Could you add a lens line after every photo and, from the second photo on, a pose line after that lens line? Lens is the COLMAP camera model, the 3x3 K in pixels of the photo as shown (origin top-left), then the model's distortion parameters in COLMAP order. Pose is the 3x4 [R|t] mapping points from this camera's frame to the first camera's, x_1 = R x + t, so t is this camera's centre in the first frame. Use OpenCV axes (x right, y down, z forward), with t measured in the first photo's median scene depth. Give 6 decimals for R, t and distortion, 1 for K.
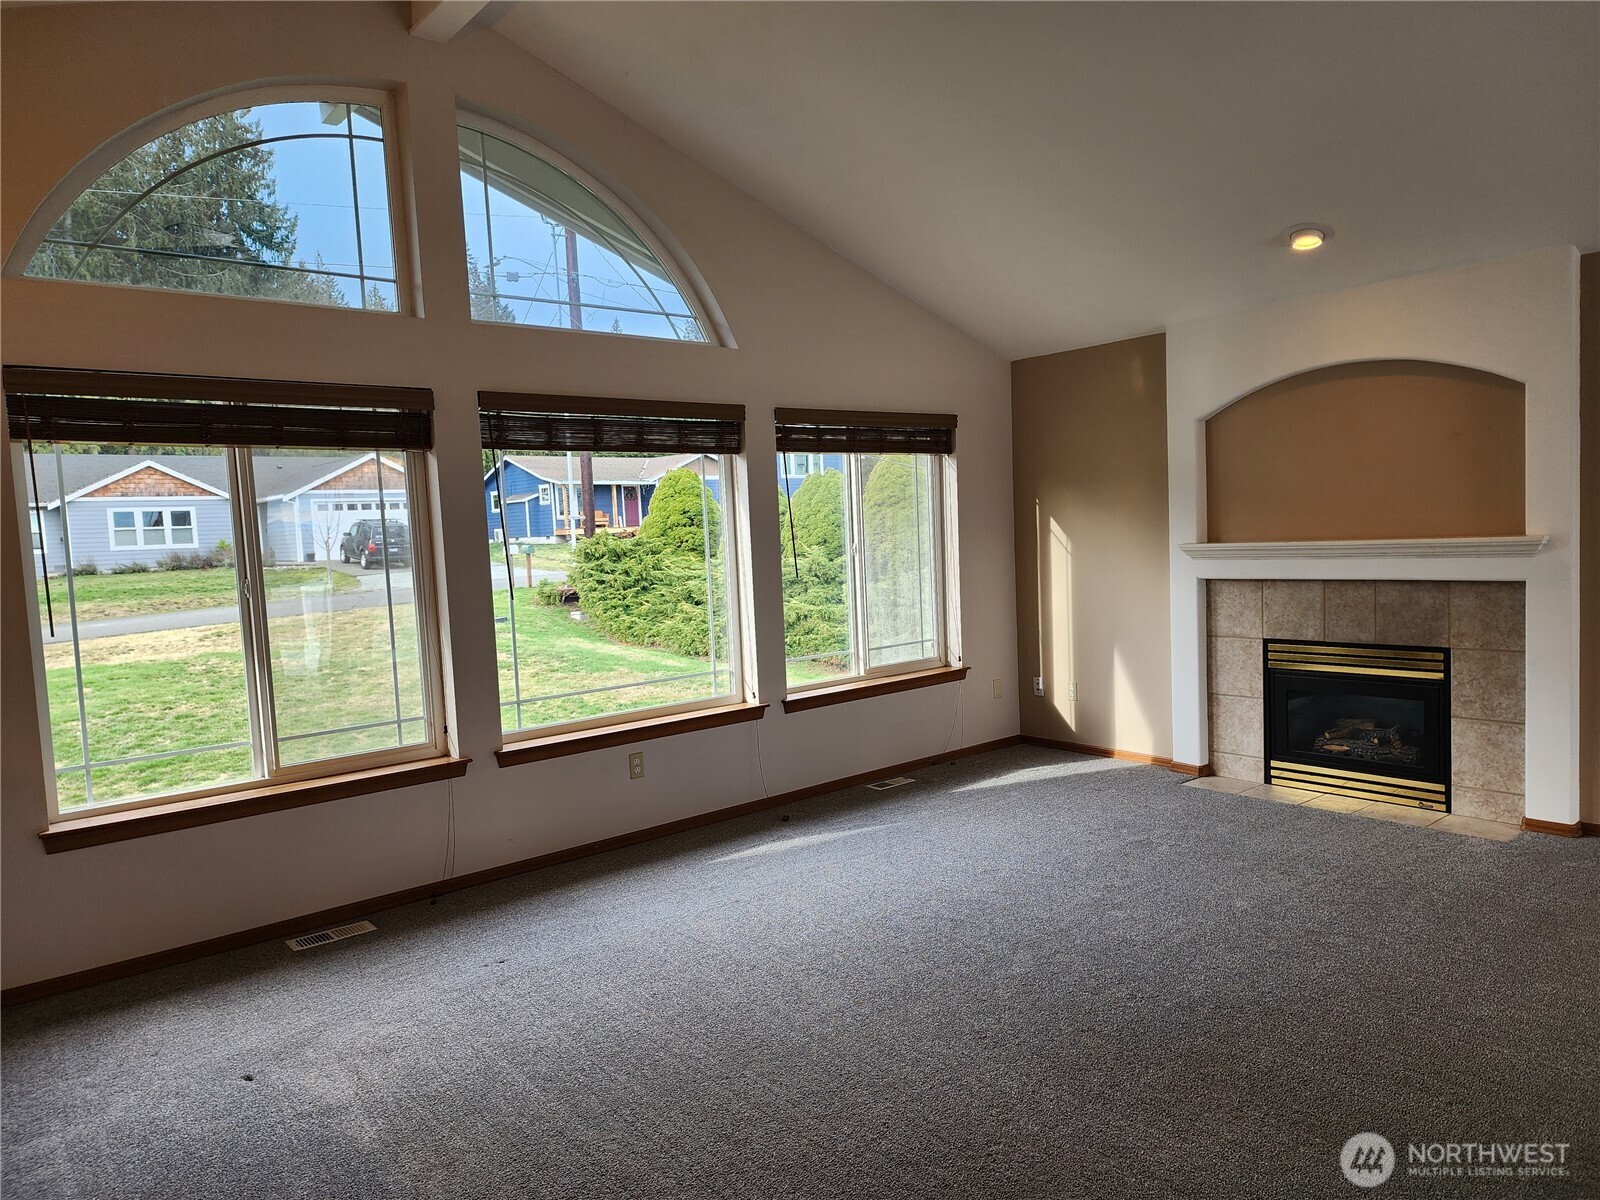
lens RADIAL K [[1061.6, 0, 815.4], [0, 1061.6, 606.3], [0, 0, 1]] dist [0.065726, -0.056310]
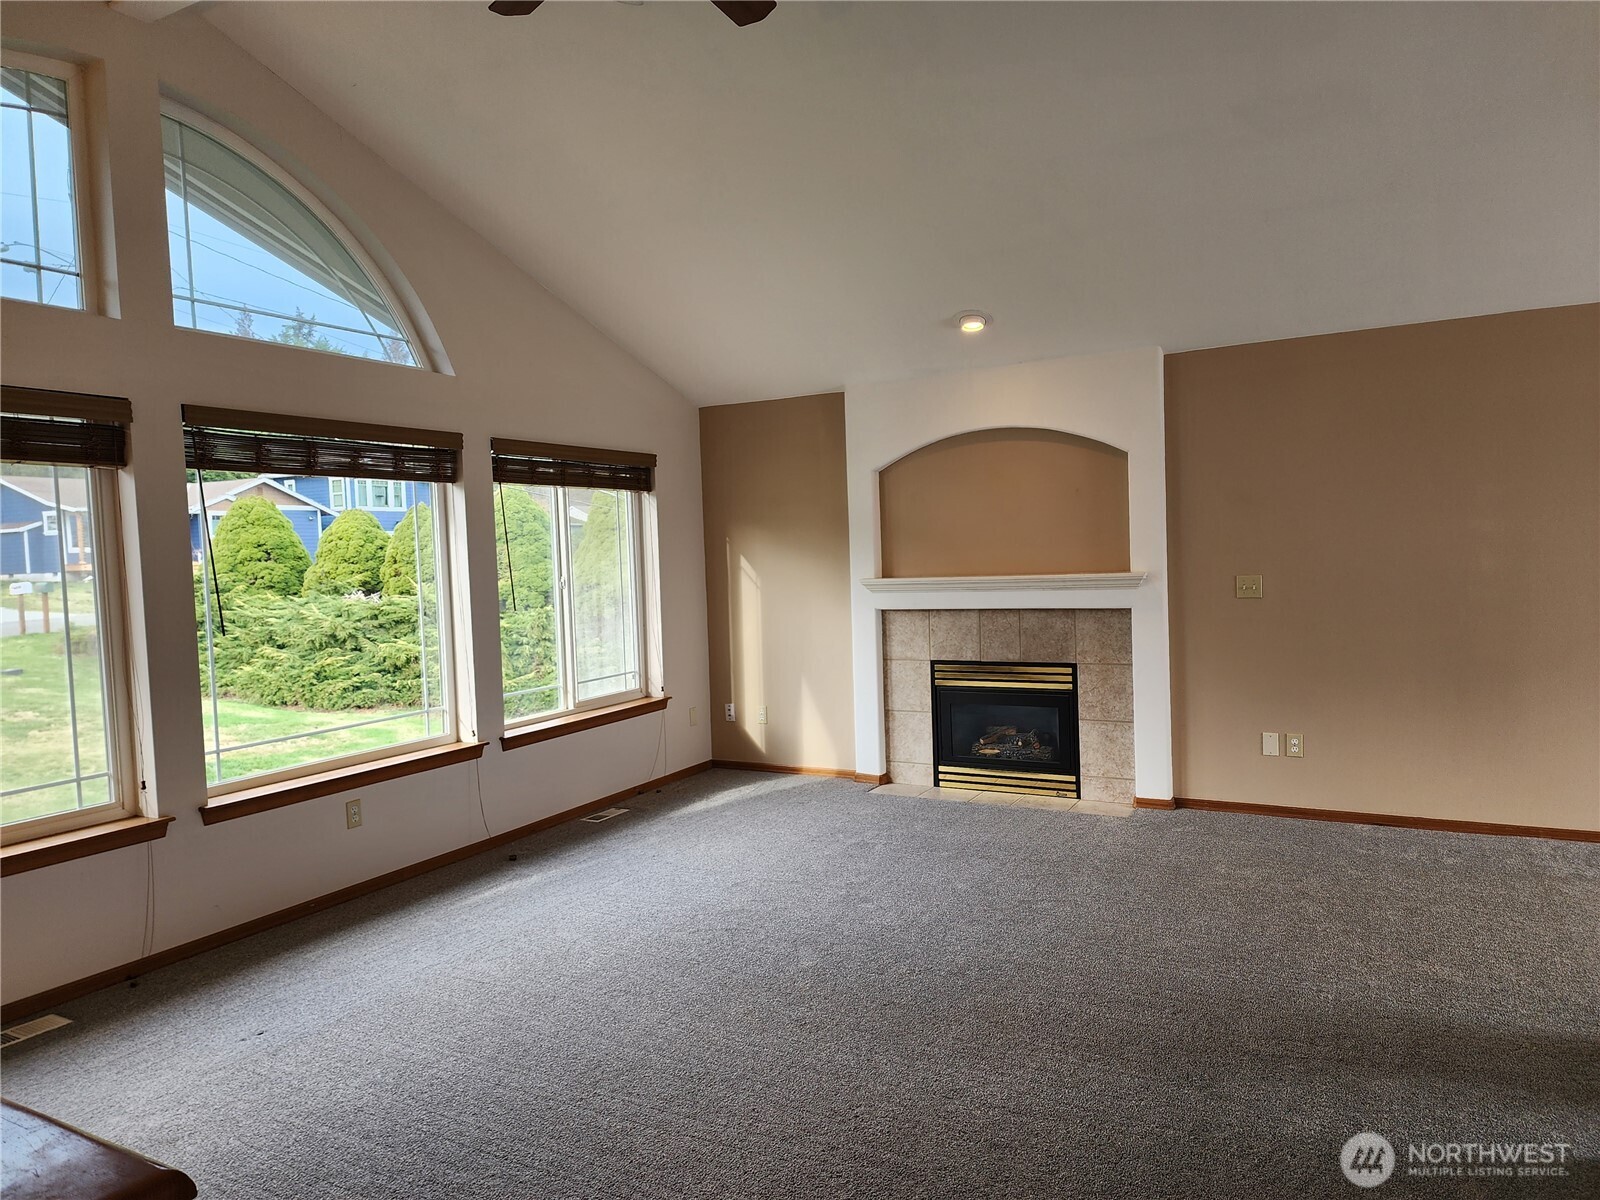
lens RADIAL K [[1061.6, 0, 800.4], [0, 1061.6, 602.8], [0, 0, 1]] dist [0.065726, -0.056310]
pose [[0.932536, -0.005417, 0.361036, -0.136127], [0.019798, 0.999150, -0.036148, 0.007104], [-0.360533, 0.040857, 0.931851, -0.019619]]
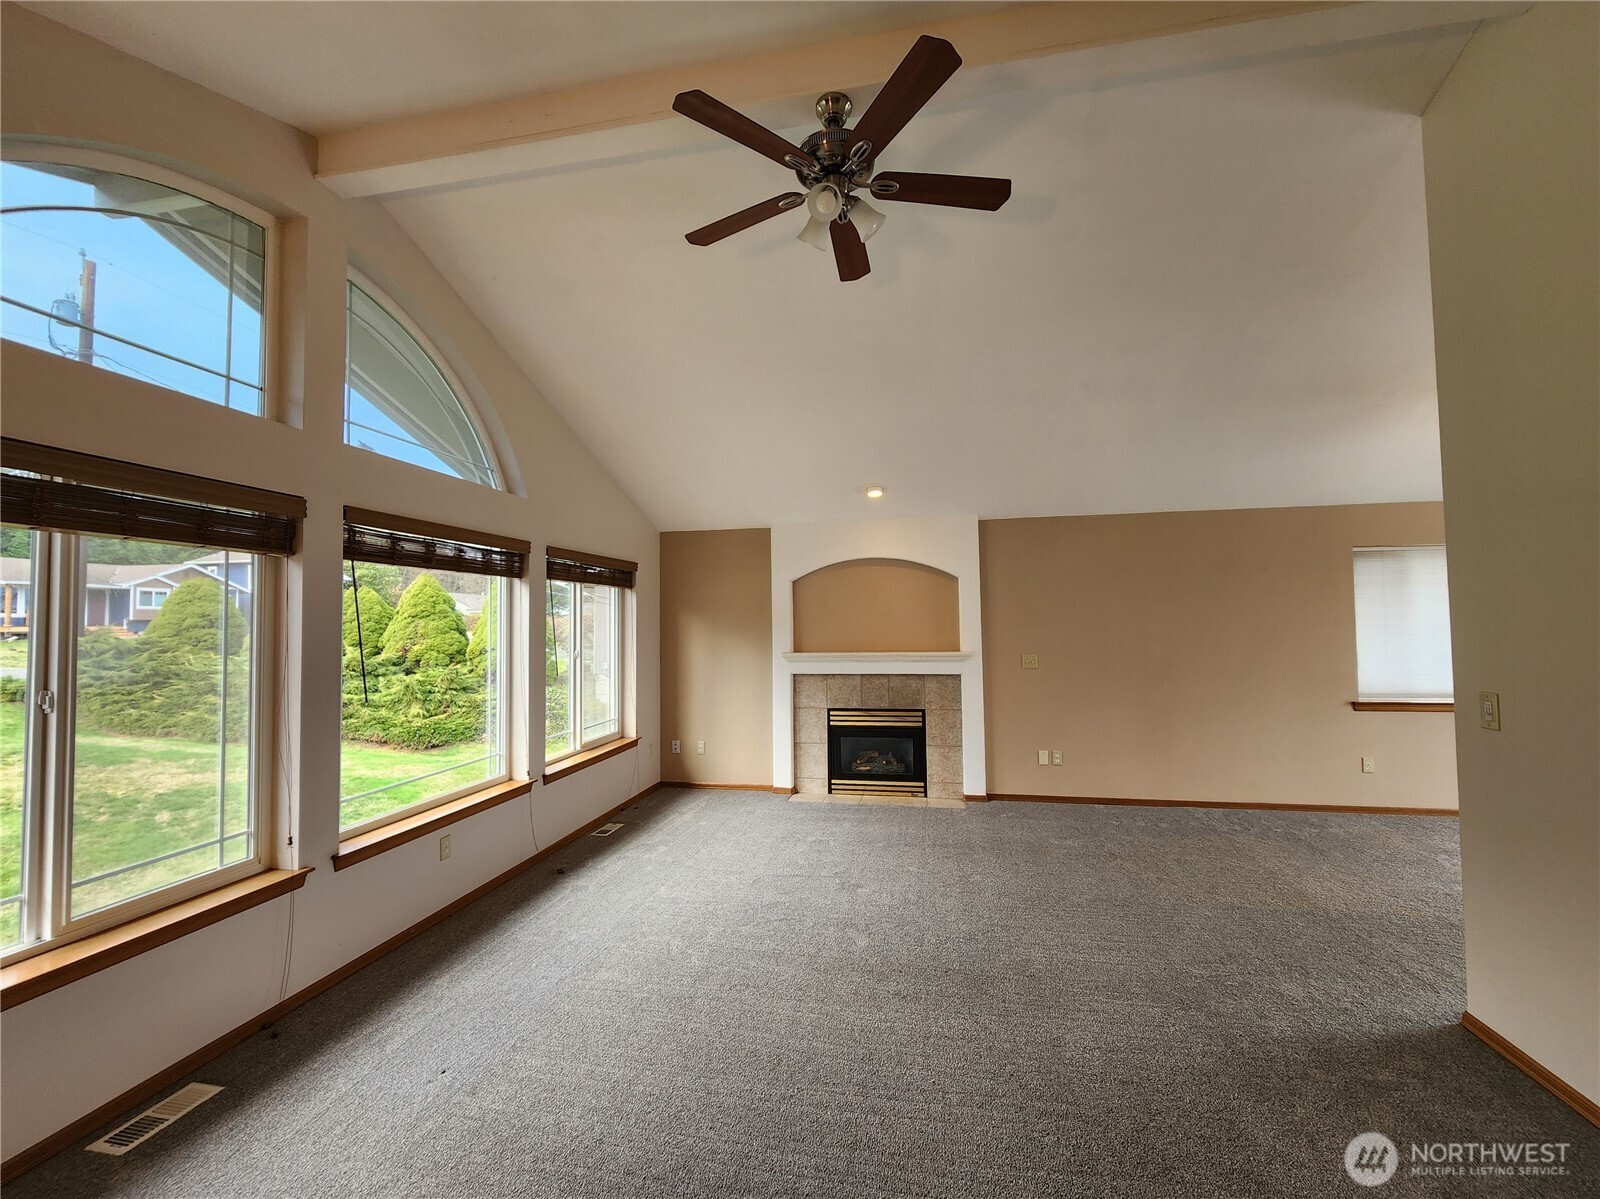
lens RADIAL K [[661.9, 0, 808.5], [0, 661.9, 596.6], [0, 0, 1]] dist [-0.002689, 0.001346]
pose [[0.781026, 0.061736, 0.621440, -0.305298], [0.023126, 0.991560, -0.127569, -0.014122], [-0.624071, 0.114005, 0.773006, 0.184261]]
